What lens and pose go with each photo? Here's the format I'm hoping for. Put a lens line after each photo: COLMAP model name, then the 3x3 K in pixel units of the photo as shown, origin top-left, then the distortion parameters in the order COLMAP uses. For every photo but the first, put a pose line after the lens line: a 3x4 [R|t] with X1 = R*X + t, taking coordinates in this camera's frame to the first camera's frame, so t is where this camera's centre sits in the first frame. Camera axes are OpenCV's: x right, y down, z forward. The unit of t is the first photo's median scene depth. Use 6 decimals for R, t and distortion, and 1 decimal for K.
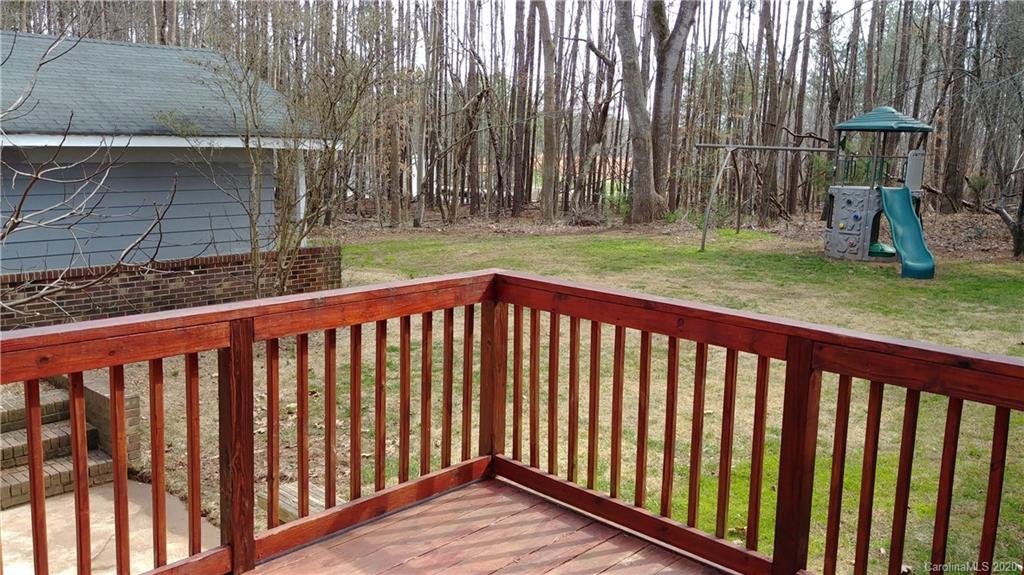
lens RADIAL K [[1083.9, 0, 514.1], [0, 1083.9, 291.5], [0, 0, 1]] dist [0.280569, -0.513599]
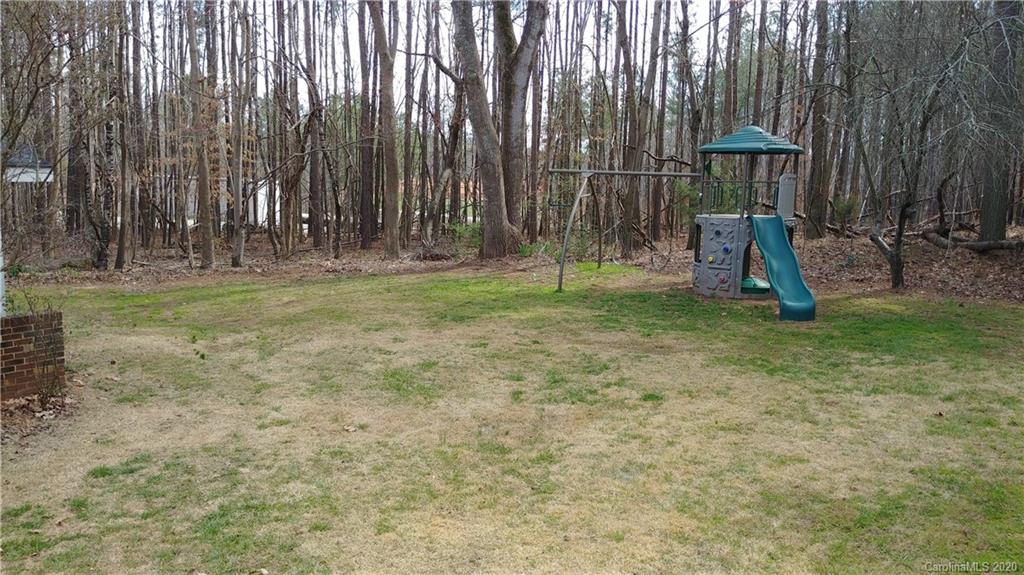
lens RADIAL K [[1083.9, 0, 514.1], [0, 1083.9, 291.5], [0, 0, 1]] dist [0.280569, -0.513599]
pose [[0.992929, -0.026910, 0.115622, 0.033919], [0.029416, 0.999367, -0.020022, -0.019439], [-0.115010, 0.023281, 0.993091, 0.135643]]
